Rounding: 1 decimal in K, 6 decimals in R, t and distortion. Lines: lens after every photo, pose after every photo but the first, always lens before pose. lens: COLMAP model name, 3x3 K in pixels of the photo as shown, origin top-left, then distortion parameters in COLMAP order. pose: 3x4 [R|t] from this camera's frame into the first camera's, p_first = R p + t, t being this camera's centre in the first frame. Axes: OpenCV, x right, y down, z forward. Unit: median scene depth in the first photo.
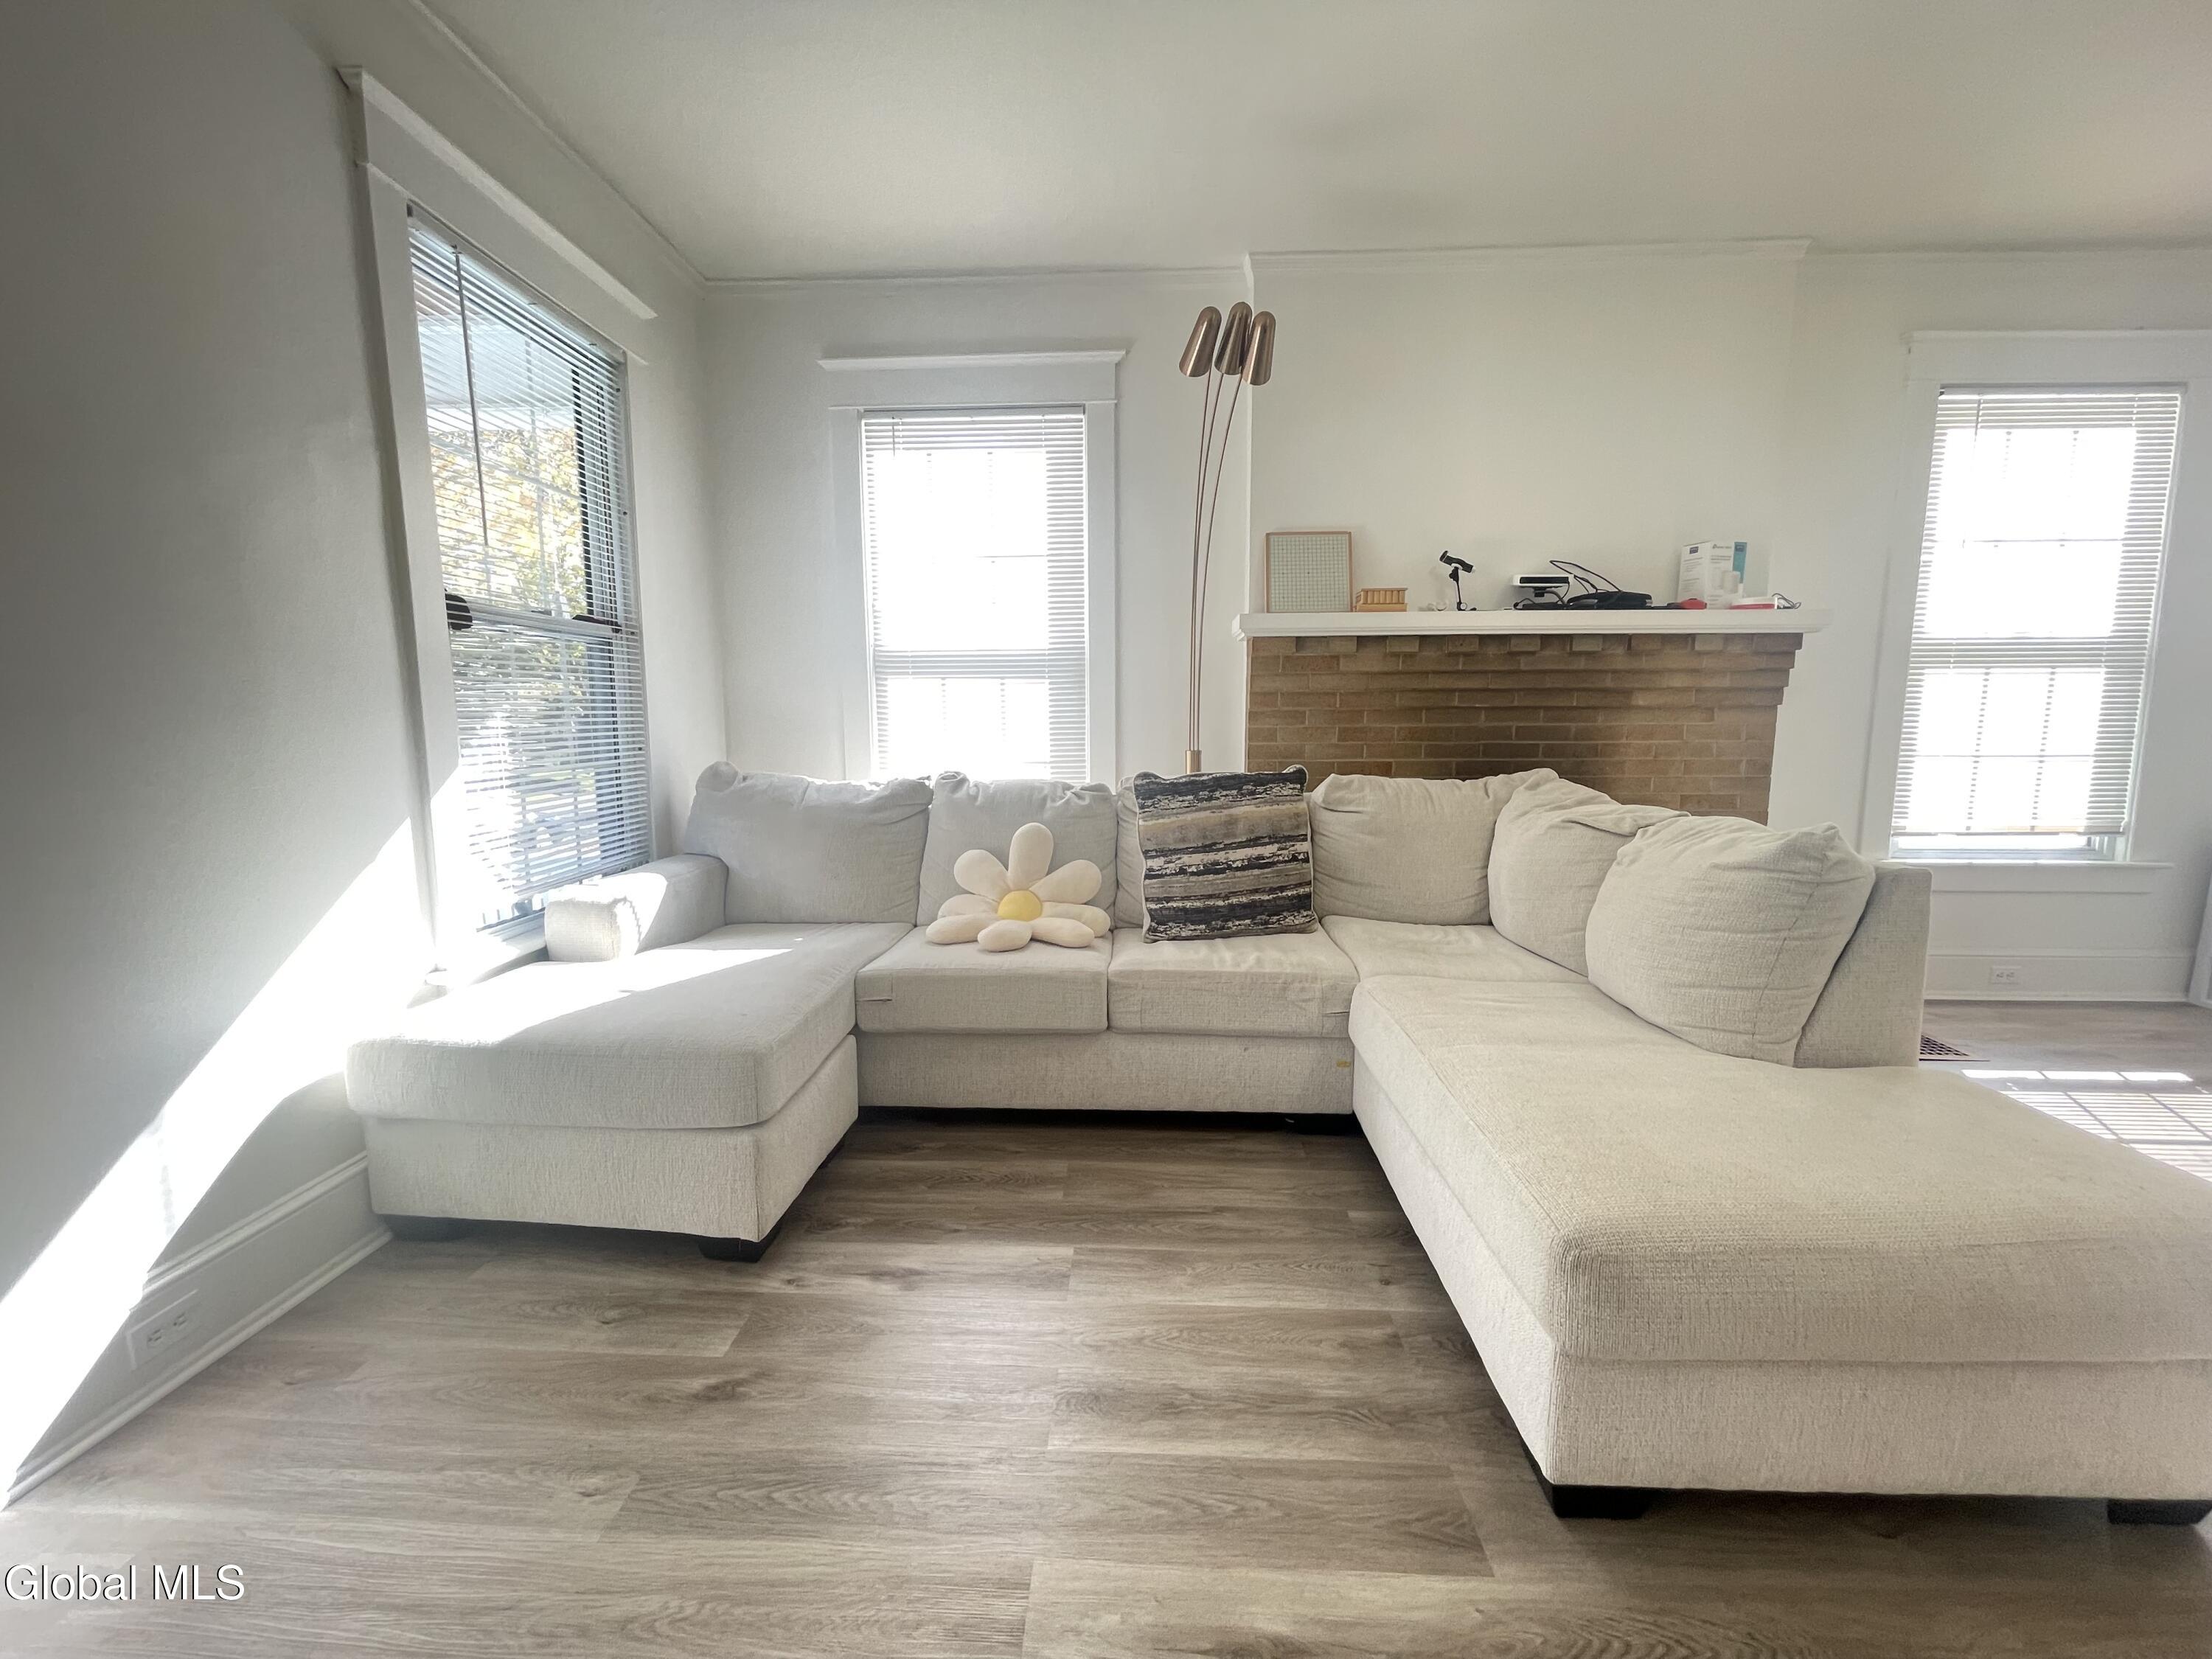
lens RADIAL K [[903.2, 0, 1109.2], [0, 903.2, 833.2], [0, 0, 1]] dist [-0.003355, -0.000466]
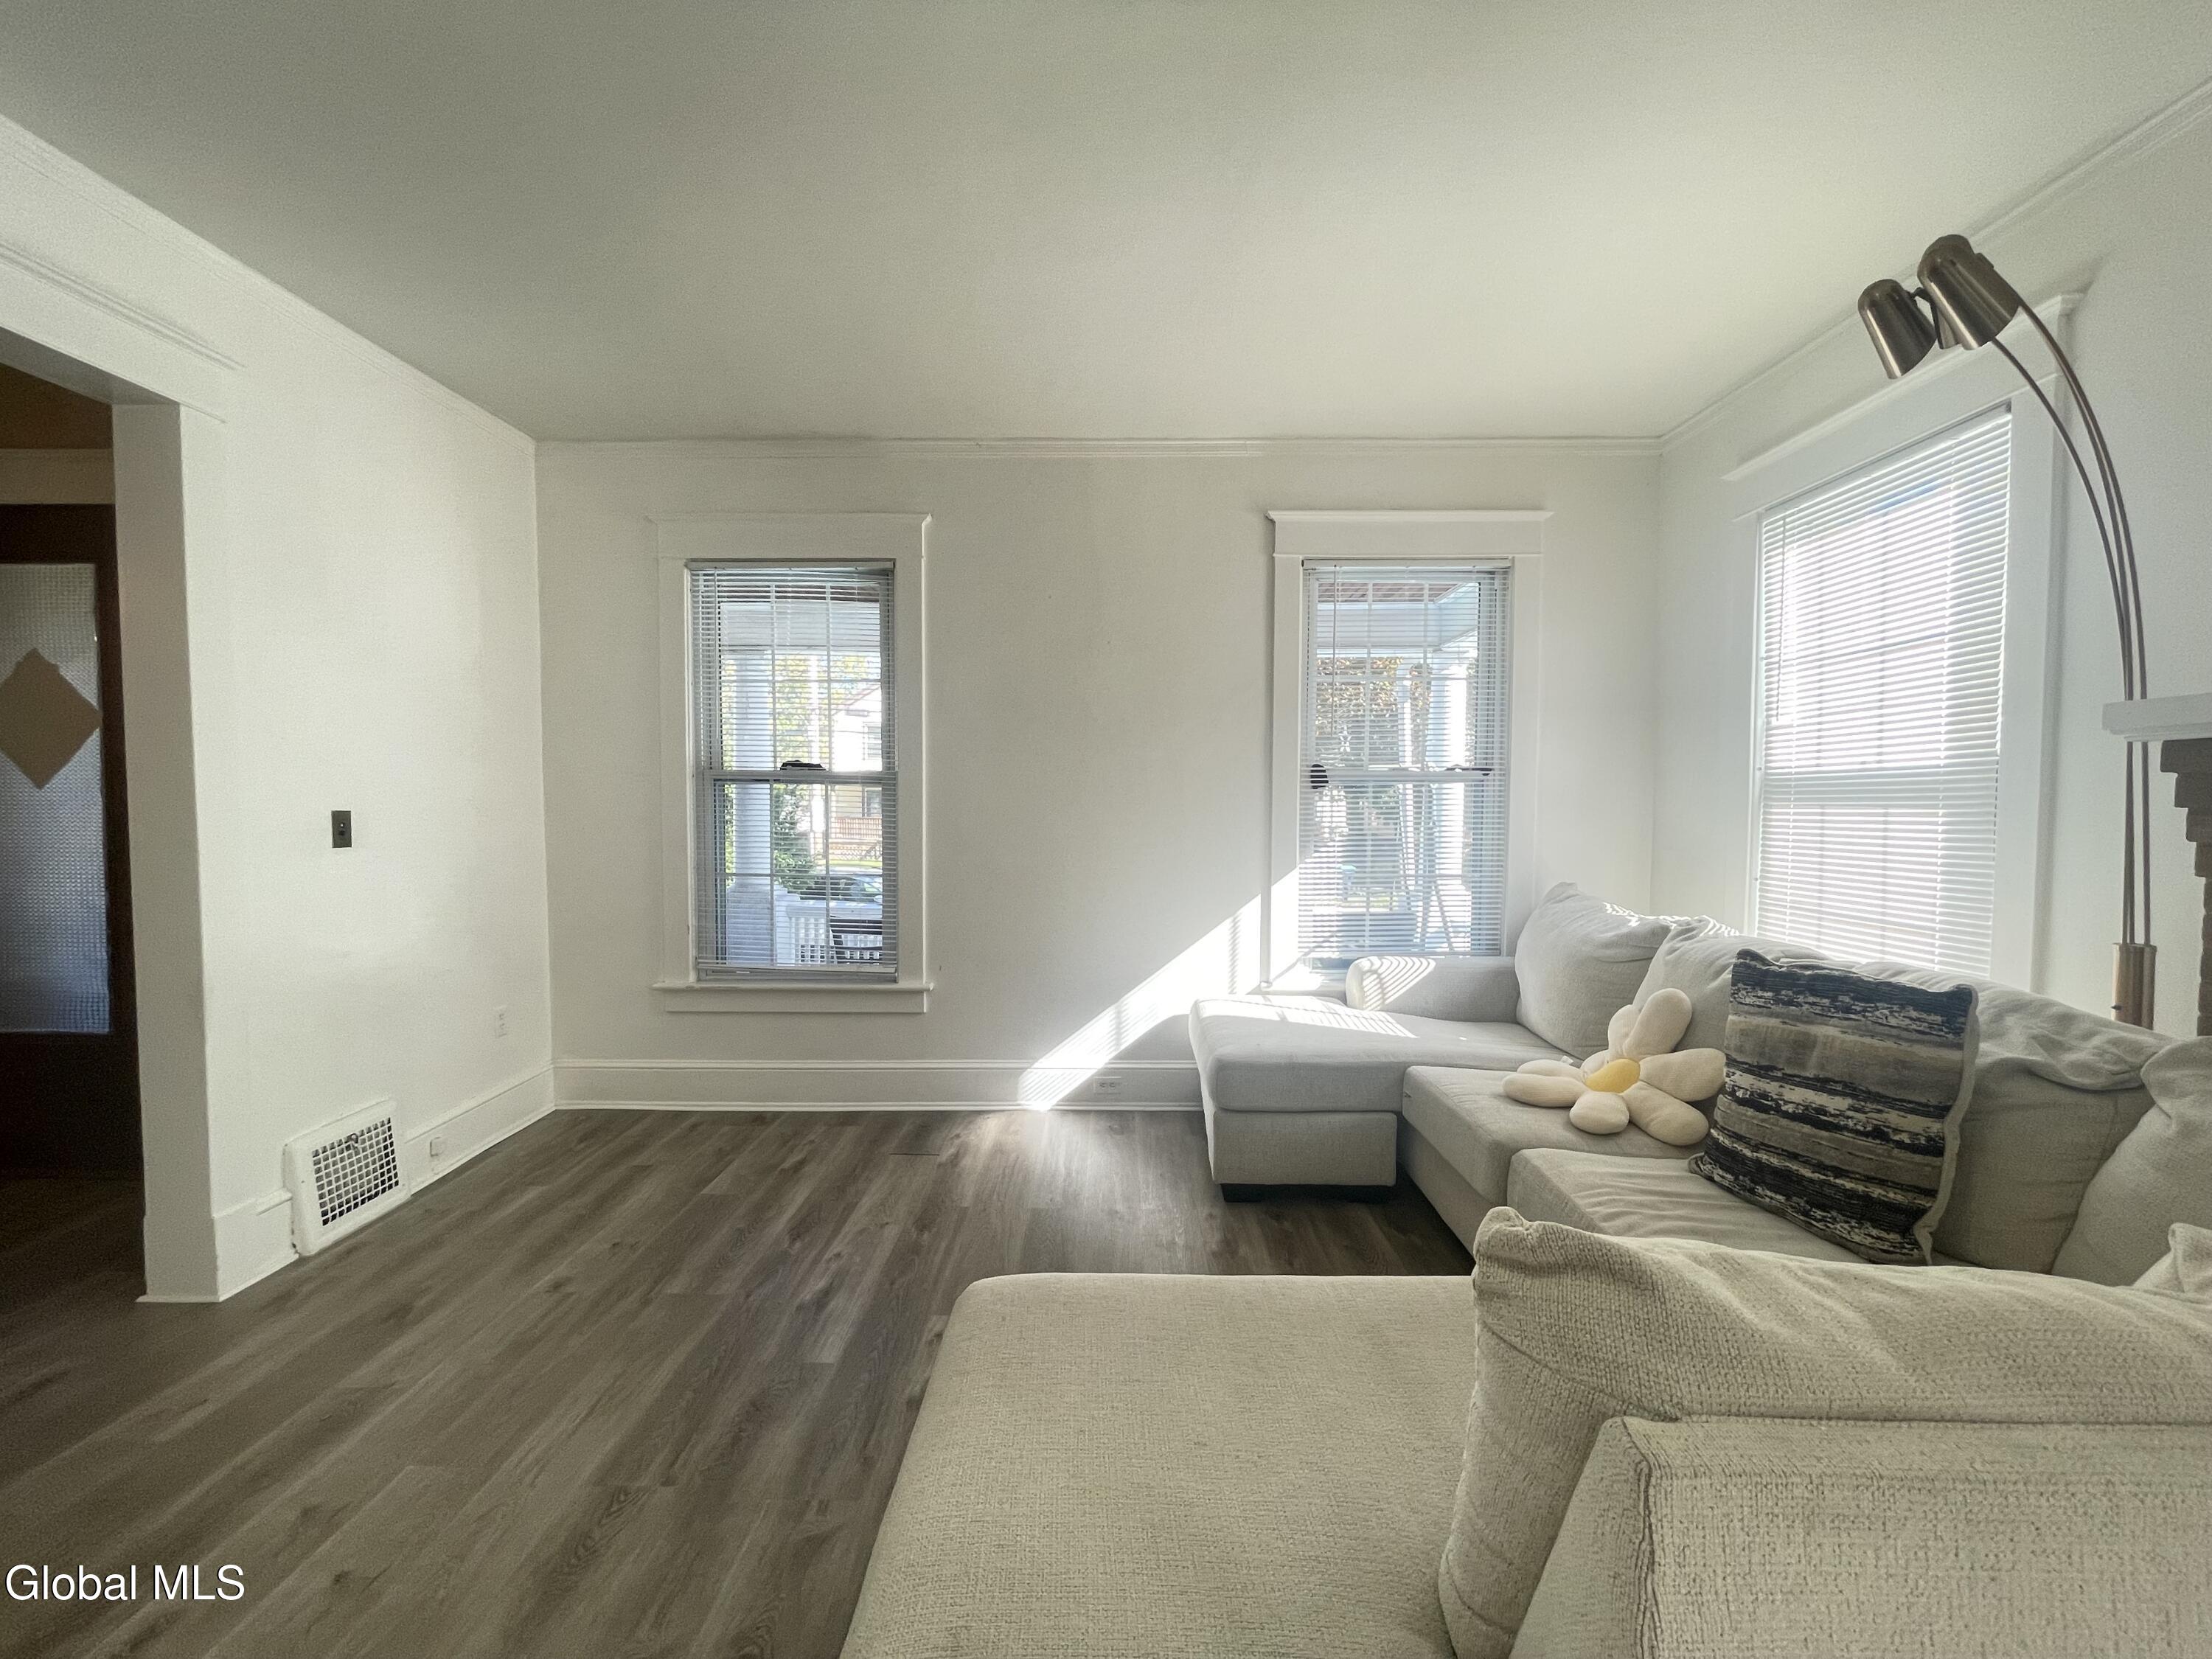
lens RADIAL K [[908.8, 0, 1104.8], [0, 908.8, 834.5], [0, 0, 1]] dist [-0.003354, -0.000327]
pose [[0.028603, 0.042096, -0.998704, 0.722788], [-0.128903, 0.990926, 0.038076, -0.115339], [0.991245, 0.127647, 0.033769, 0.422218]]
